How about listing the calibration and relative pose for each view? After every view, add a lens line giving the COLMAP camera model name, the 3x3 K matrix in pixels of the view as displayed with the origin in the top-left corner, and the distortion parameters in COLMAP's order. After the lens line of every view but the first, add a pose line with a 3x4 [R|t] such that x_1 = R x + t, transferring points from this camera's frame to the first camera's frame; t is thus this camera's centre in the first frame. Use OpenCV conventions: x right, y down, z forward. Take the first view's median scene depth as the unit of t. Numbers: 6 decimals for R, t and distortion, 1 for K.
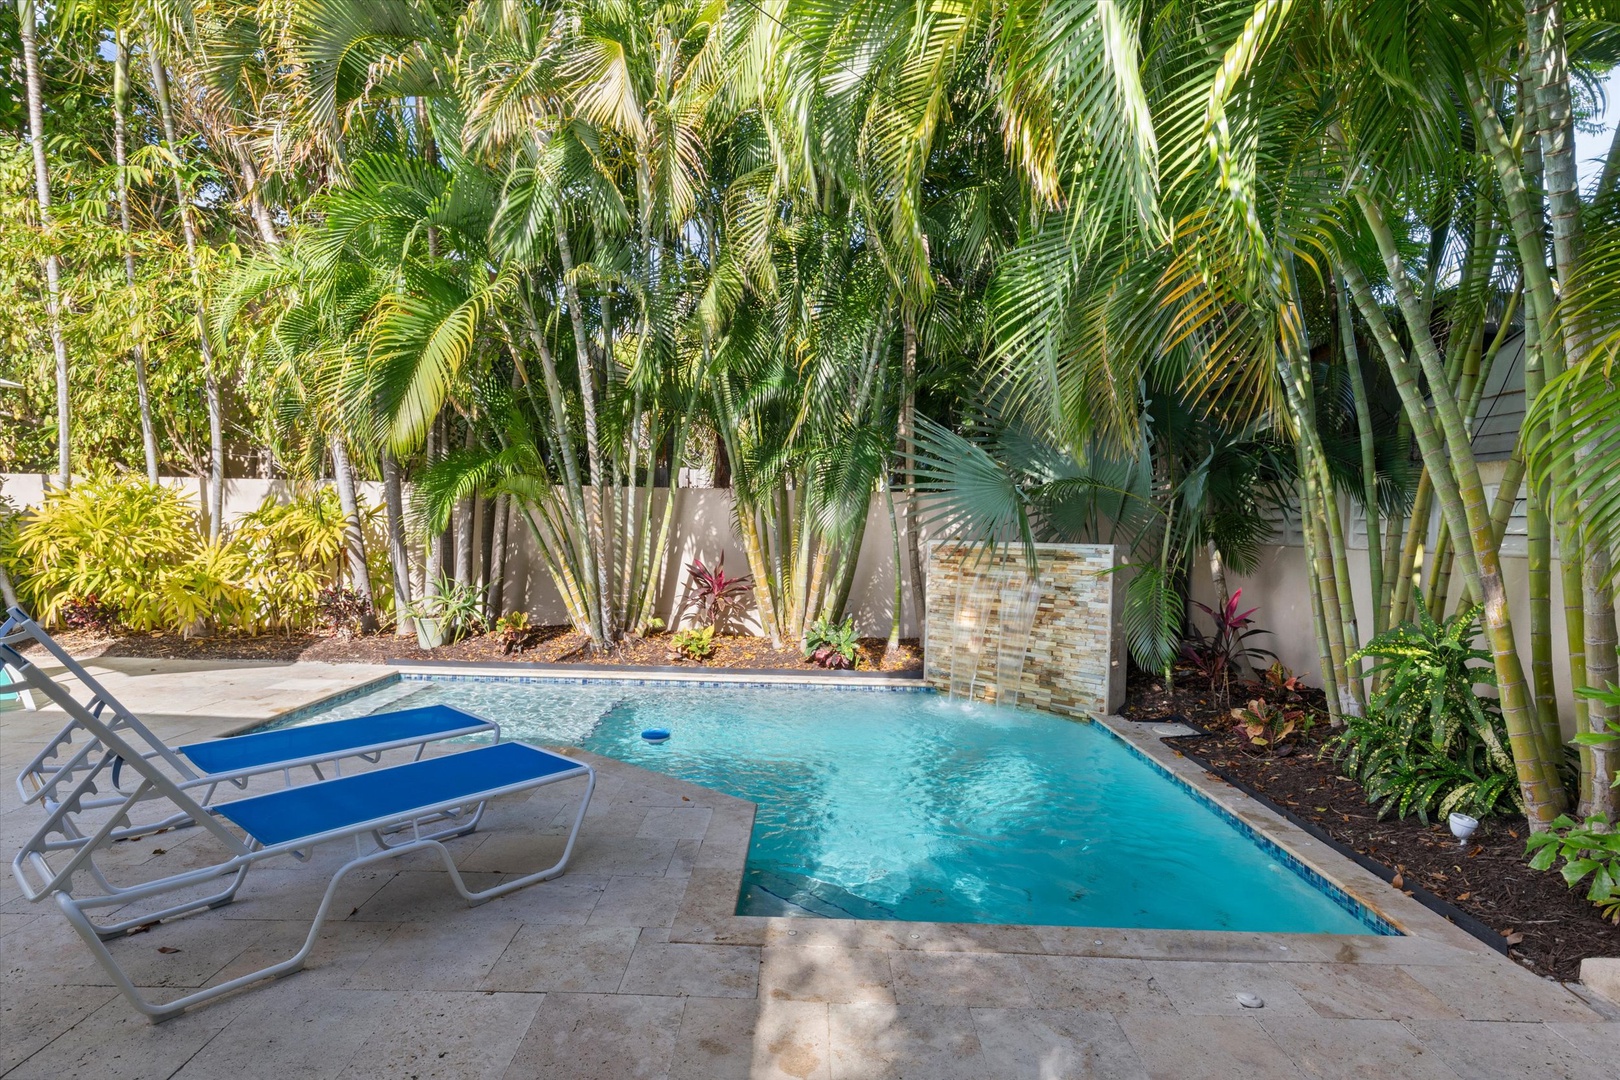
lens RADIAL K [[879.3, 0, 796.8], [0, 879.3, 540.3], [0, 0, 1]] dist [-0.005638, 0.000455]
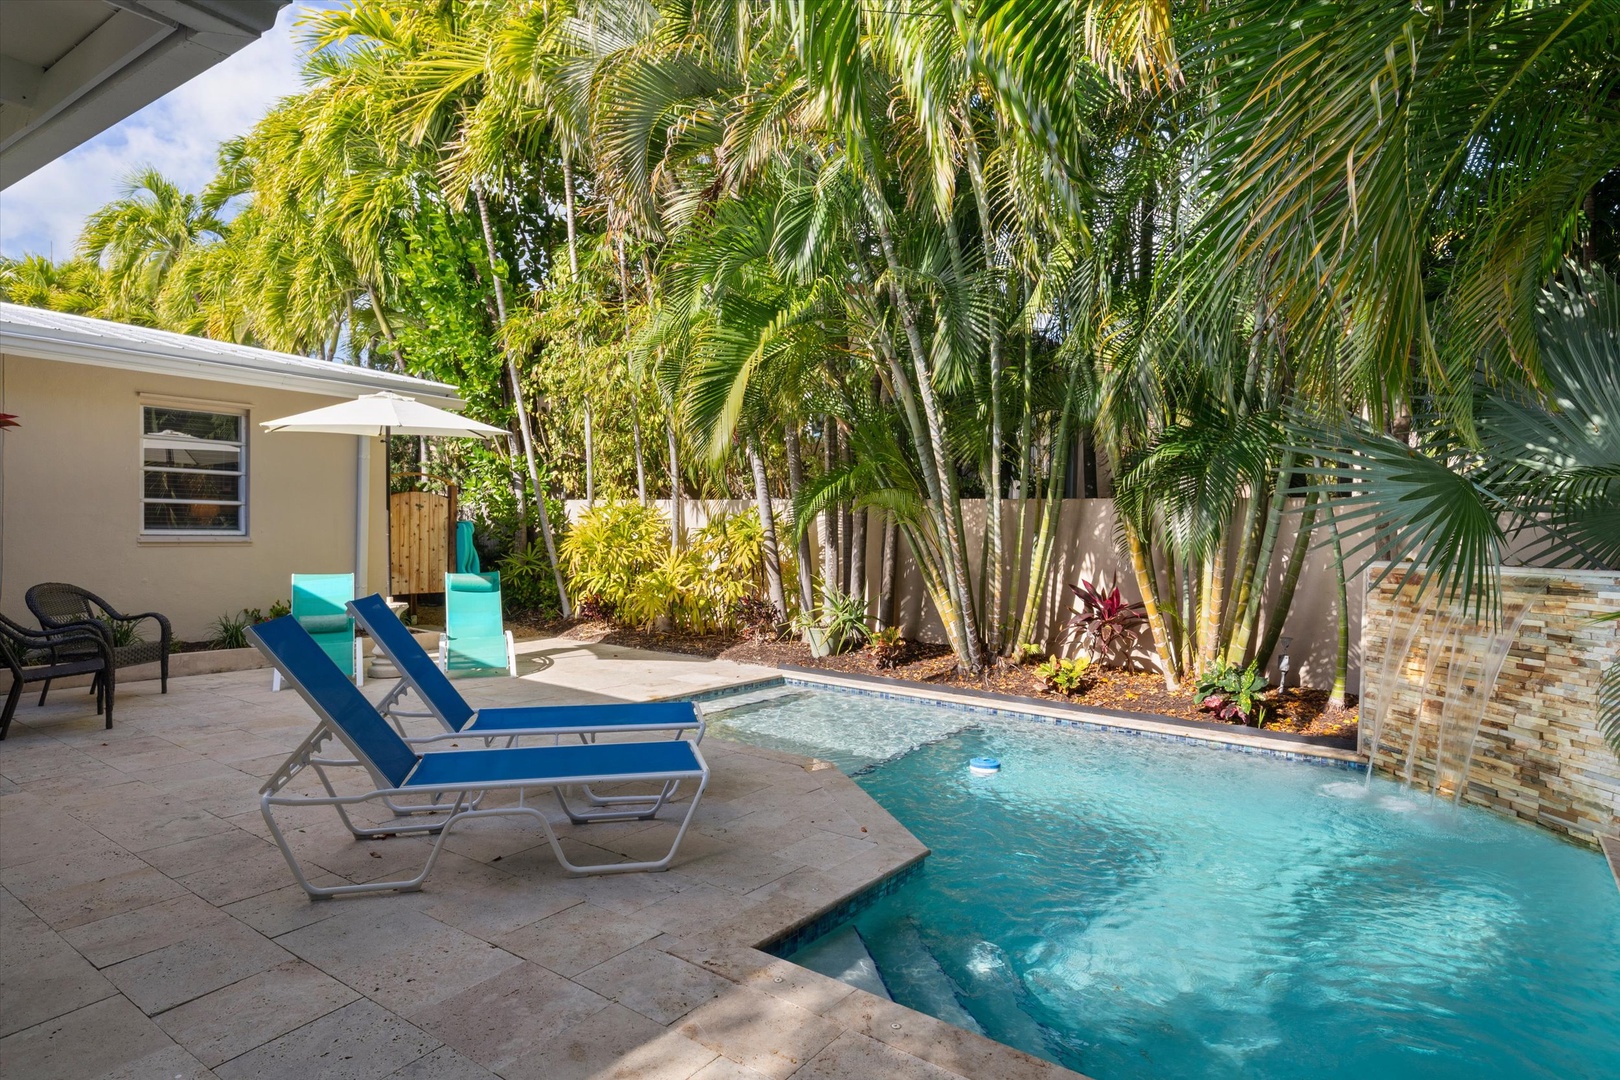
lens RADIAL K [[926.7, 0, 774.3], [0, 926.7, 548.3], [0, 0, 1]] dist [0.003924, 0.000563]
pose [[0.802386, 0.008972, -0.596738, 0.215696], [-0.017363, 0.999815, -0.008313, 0.003529], [0.596553, 0.017031, 0.802393, 0.085135]]
